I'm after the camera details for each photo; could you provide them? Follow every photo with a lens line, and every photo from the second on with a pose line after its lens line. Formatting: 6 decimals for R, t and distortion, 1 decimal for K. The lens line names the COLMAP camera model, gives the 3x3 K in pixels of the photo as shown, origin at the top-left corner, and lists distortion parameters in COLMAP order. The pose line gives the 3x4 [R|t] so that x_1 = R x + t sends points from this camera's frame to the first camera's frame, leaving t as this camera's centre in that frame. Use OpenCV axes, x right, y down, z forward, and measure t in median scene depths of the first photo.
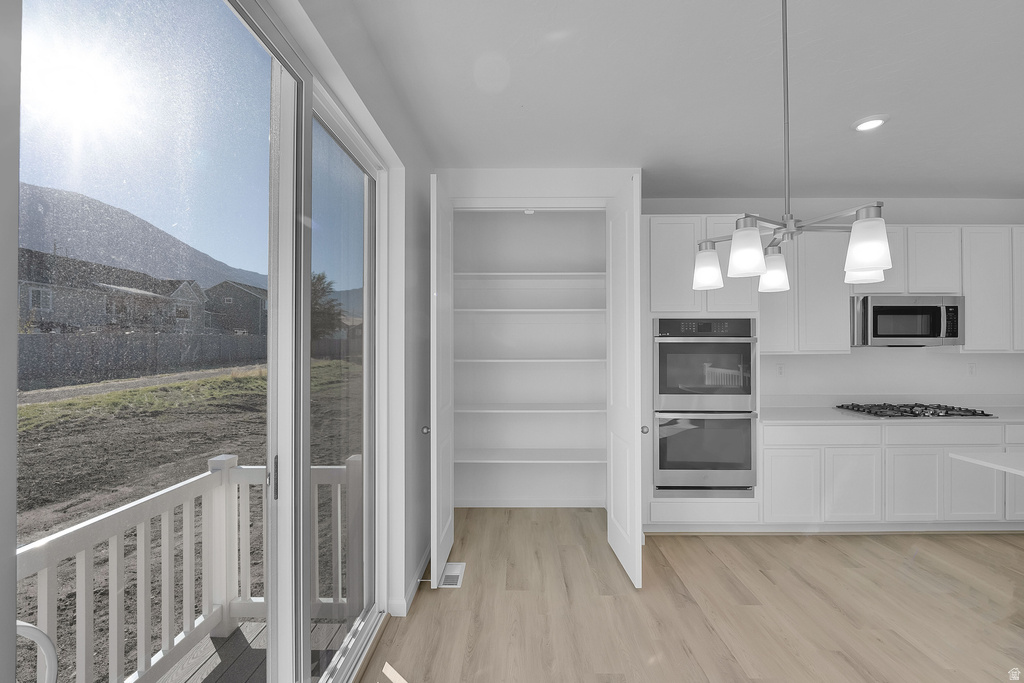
lens RADIAL K [[426.5, 0, 508.5], [0, 426.5, 340.0], [0, 0, 1]] dist [-0.007403, -0.001065]
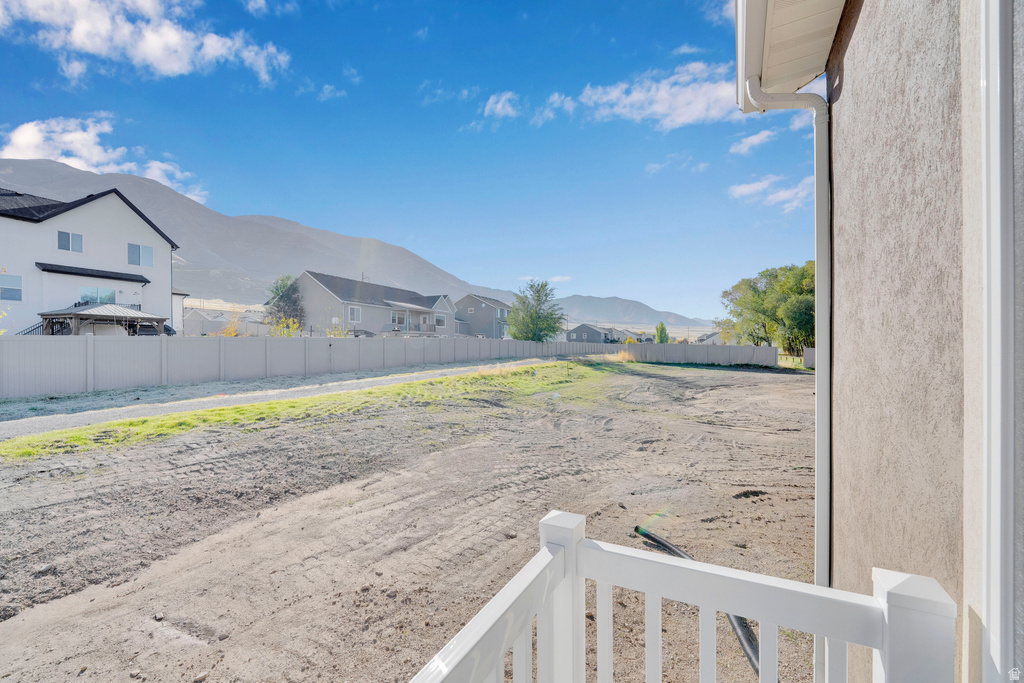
lens RADIAL K [[426.5, 0, 508.6], [0, 426.5, 350.5], [0, 0, 1]] dist [-0.007403, -0.001065]
pose [[0.879997, -0.003245, -0.474968, -0.342412], [0.012109, 0.999805, 0.015603, 0.054210], [0.474825, -0.019482, 0.879865, 0.376630]]
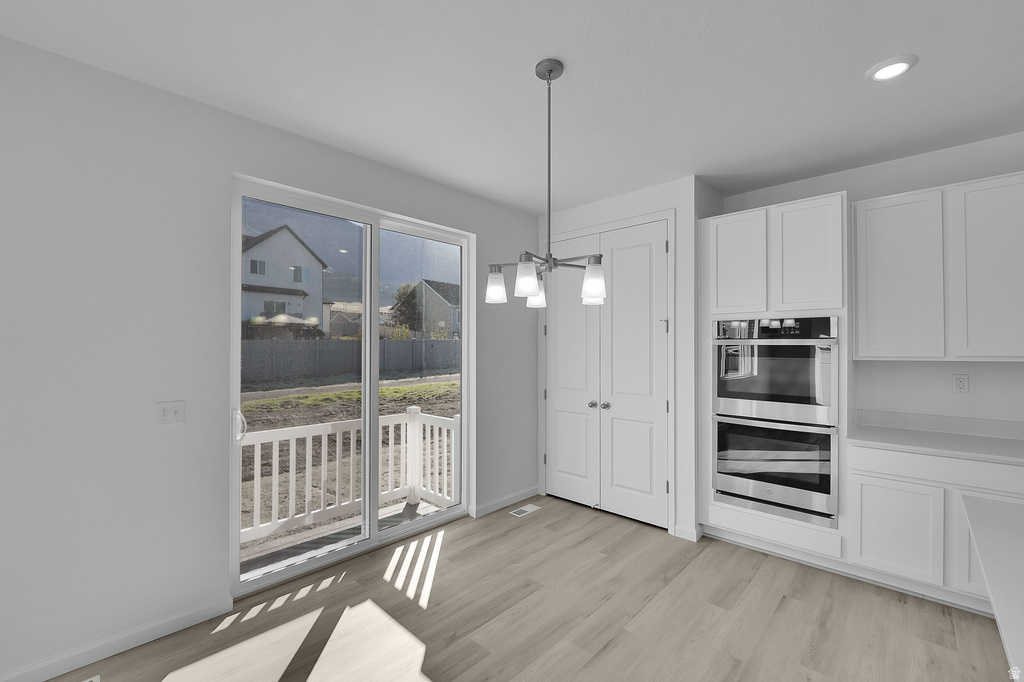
lens RADIAL K [[426.5, 0, 510.4], [0, 426.5, 341.4], [0, 0, 1]] dist [-0.007403, -0.001065]
pose [[0.732627, -0.006841, -0.680596, 0.641815], [0.006220, 0.999975, -0.003355, -0.002408], [0.680602, -0.001775, 0.732651, -0.051043]]
